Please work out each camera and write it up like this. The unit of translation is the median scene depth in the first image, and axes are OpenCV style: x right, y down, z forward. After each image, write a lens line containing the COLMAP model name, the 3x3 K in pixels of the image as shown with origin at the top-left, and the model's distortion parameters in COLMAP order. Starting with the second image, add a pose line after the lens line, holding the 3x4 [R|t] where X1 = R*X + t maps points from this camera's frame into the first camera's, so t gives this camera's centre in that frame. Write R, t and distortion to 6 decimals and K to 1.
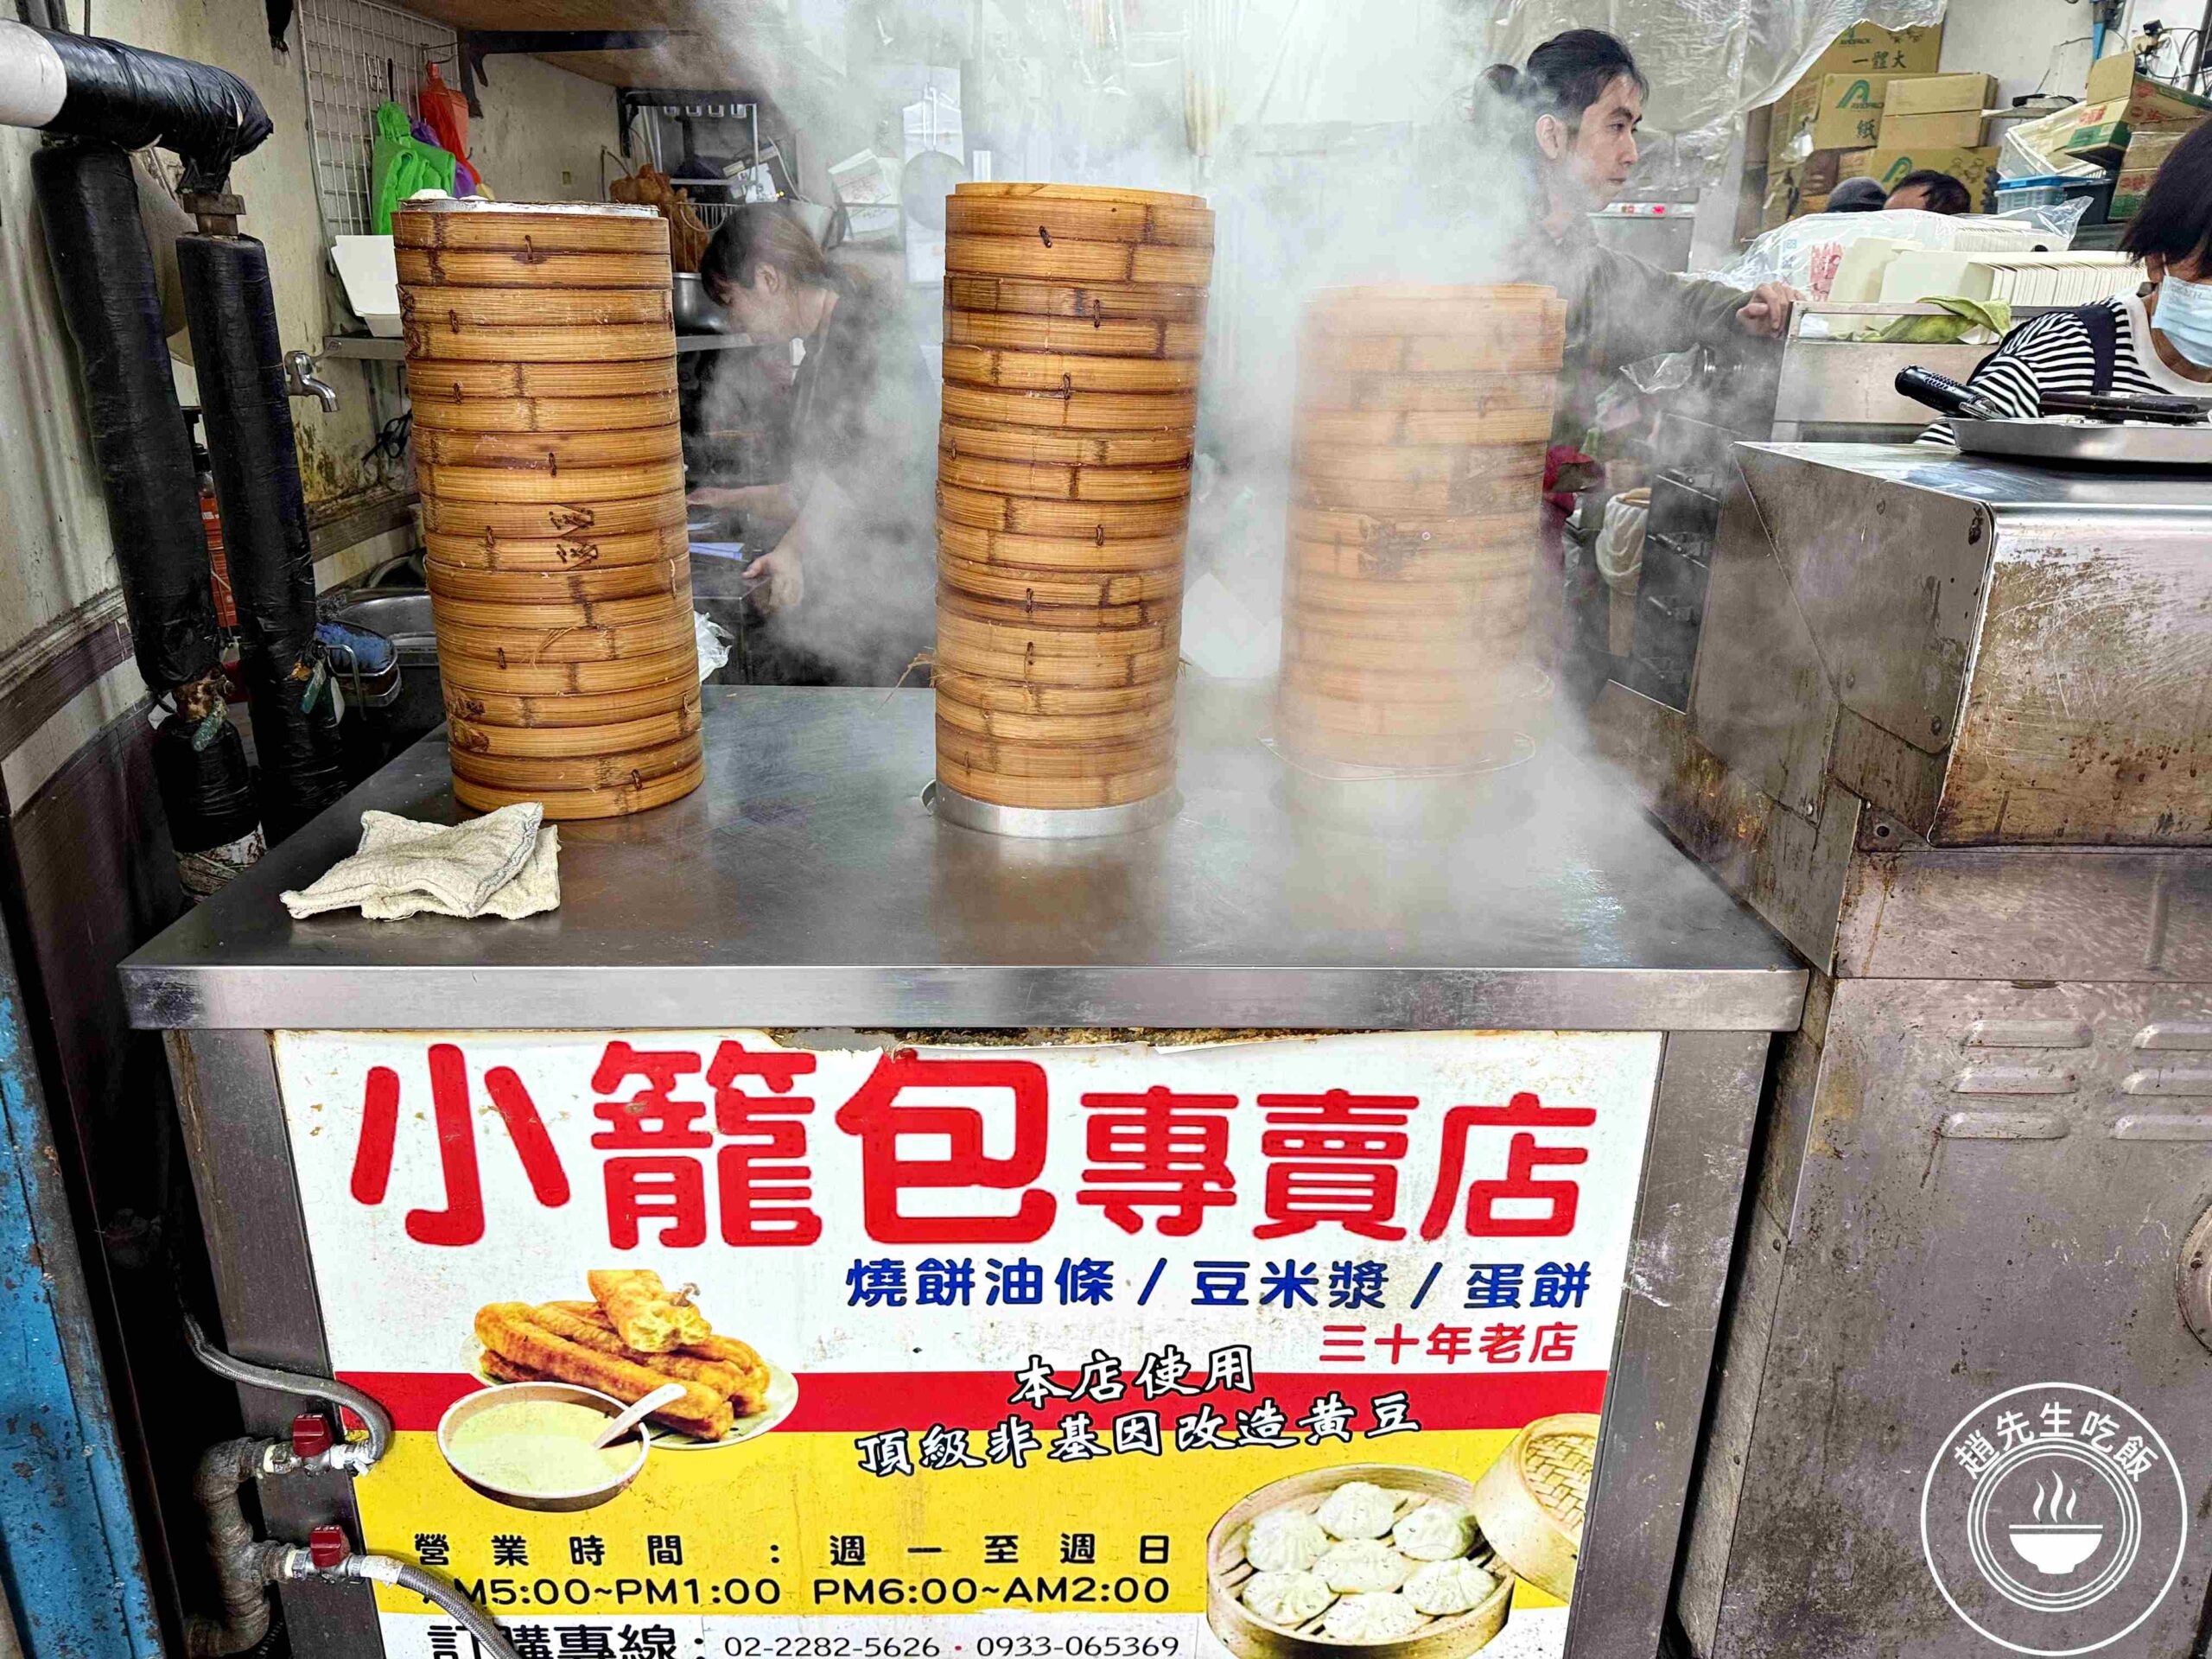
lens RADIAL K [[1575.5, 0, 1103.2], [0, 1575.5, 840.8], [0, 0, 1]] dist [0.012362, -0.024401]
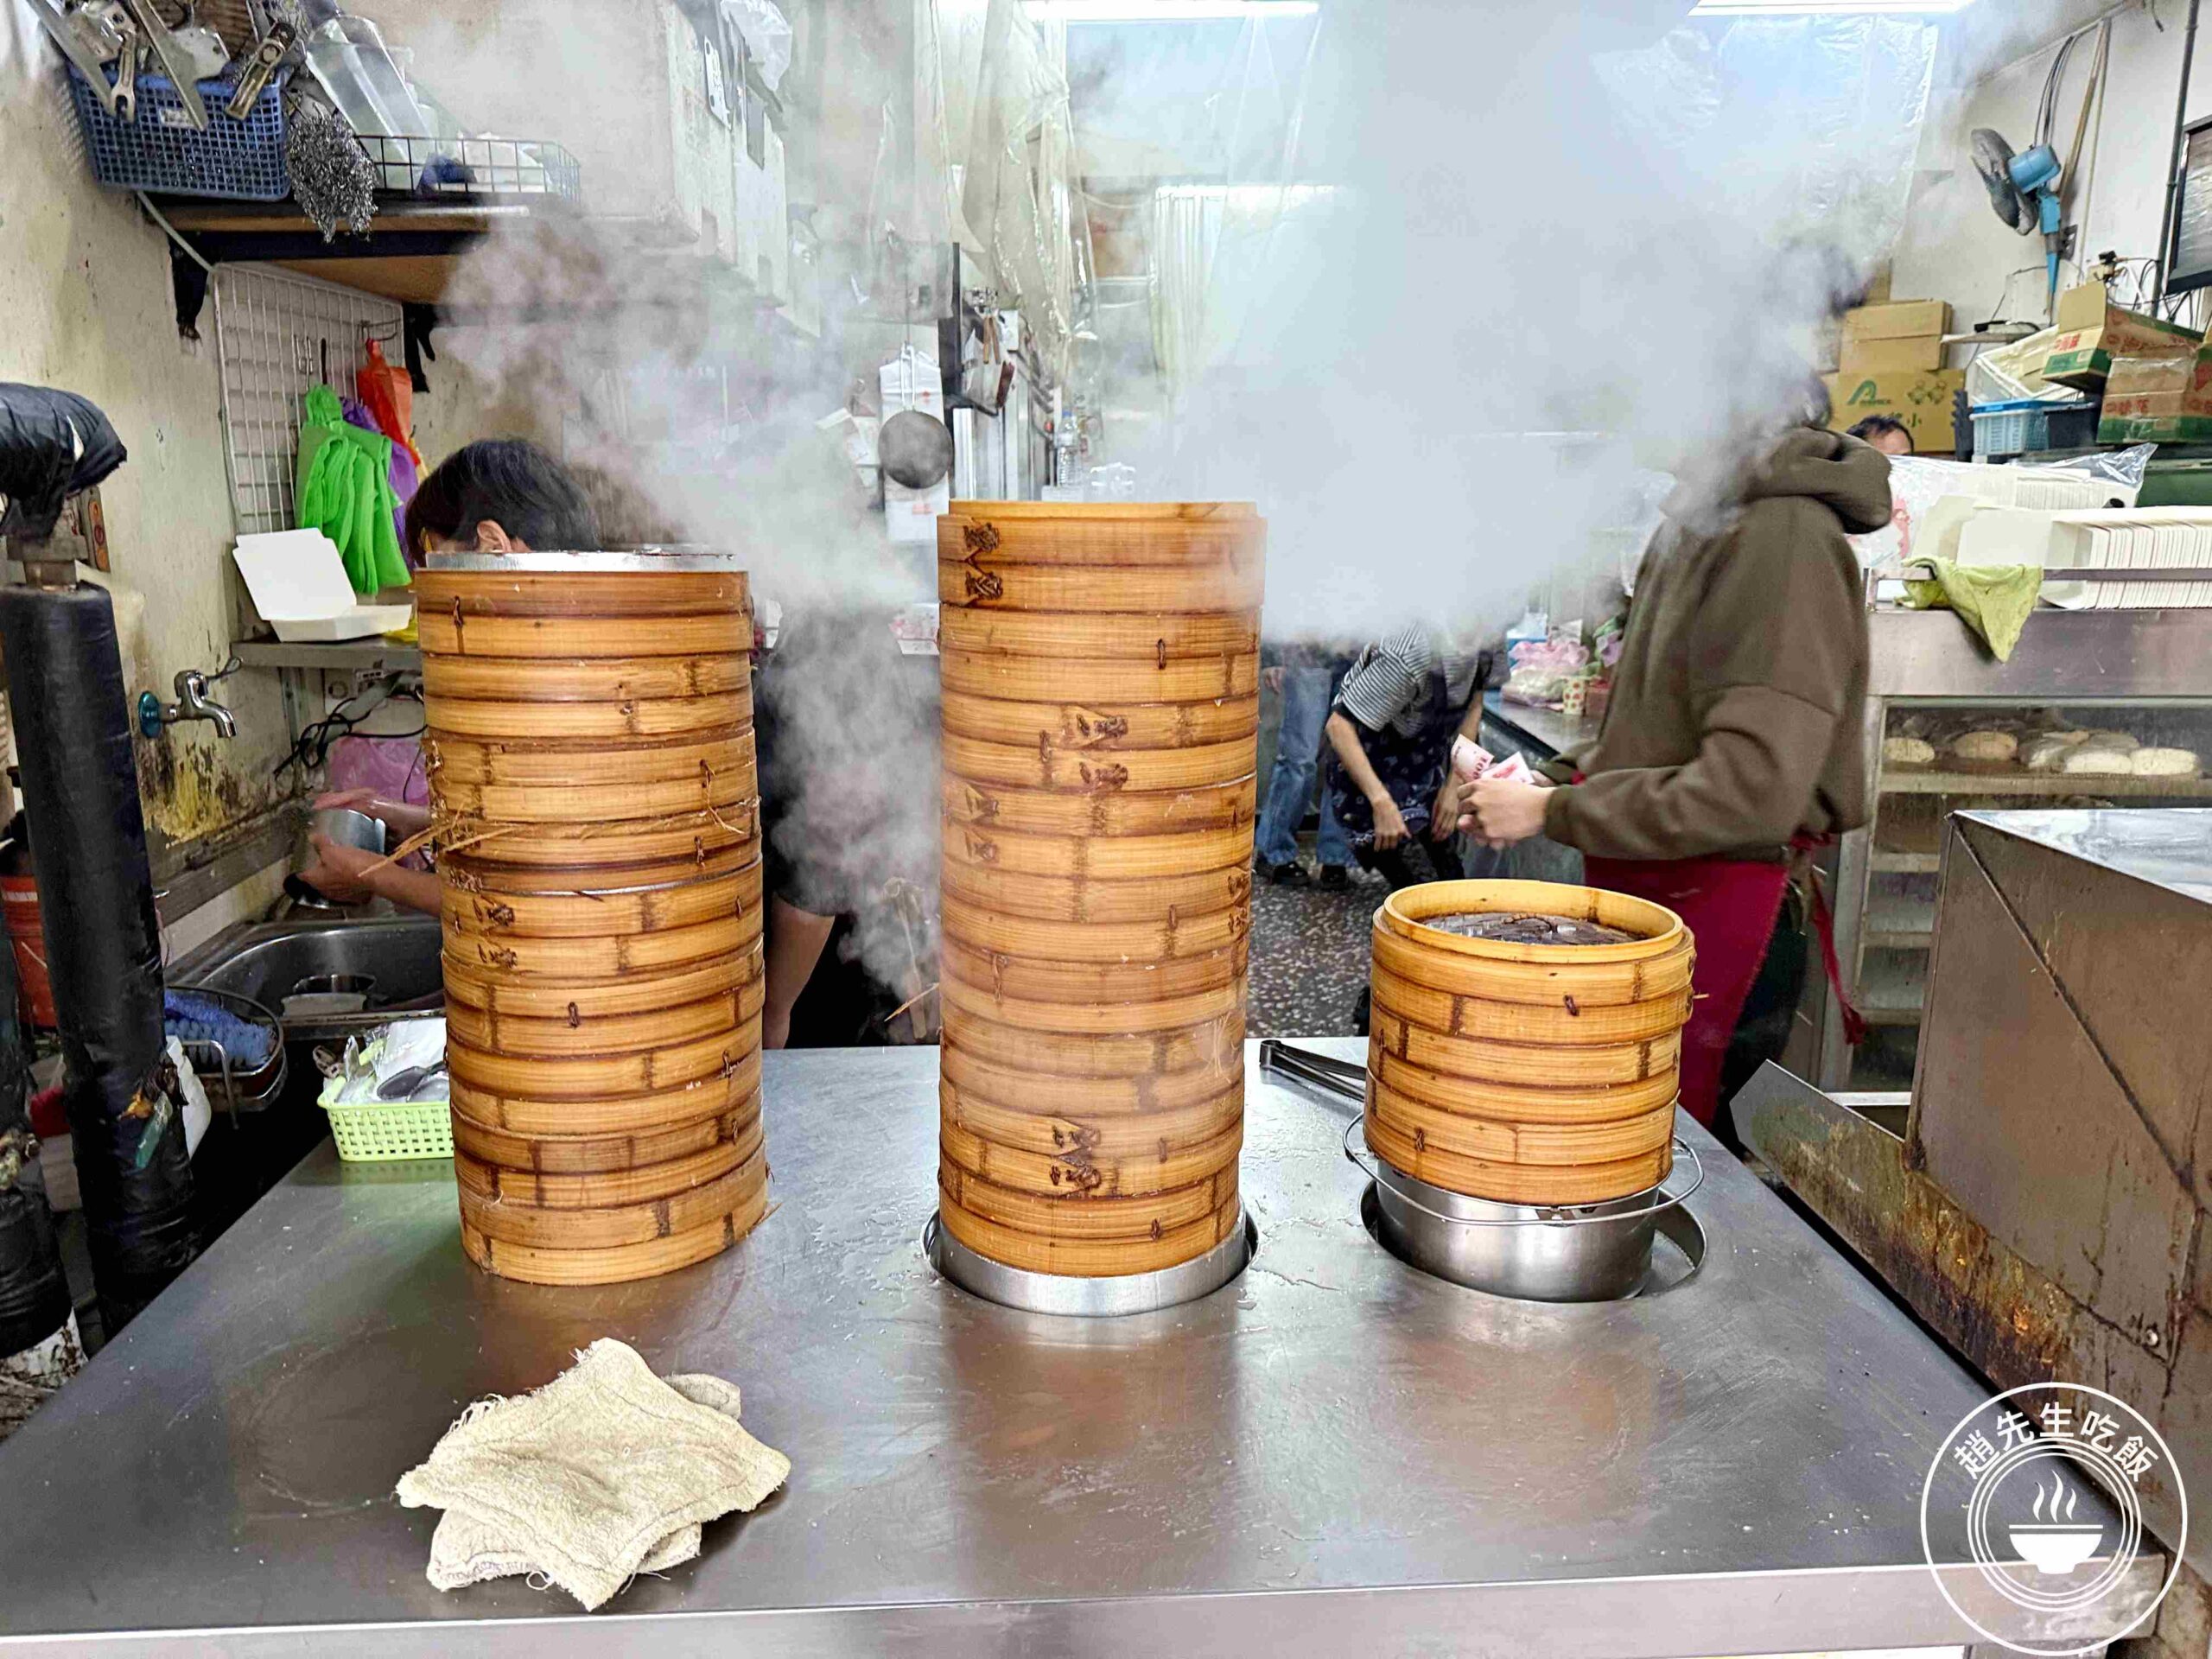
lens RADIAL K [[1579.6, 0, 1106.0], [0, 1579.6, 829.5], [0, 0, 1]] dist [-0.005102, -0.010624]
pose [[0.999537, -0.022735, 0.020201, -0.041390], [0.025166, 0.991241, -0.129649, -0.146293], [-0.017077, 0.130097, 0.991354, 0.215479]]
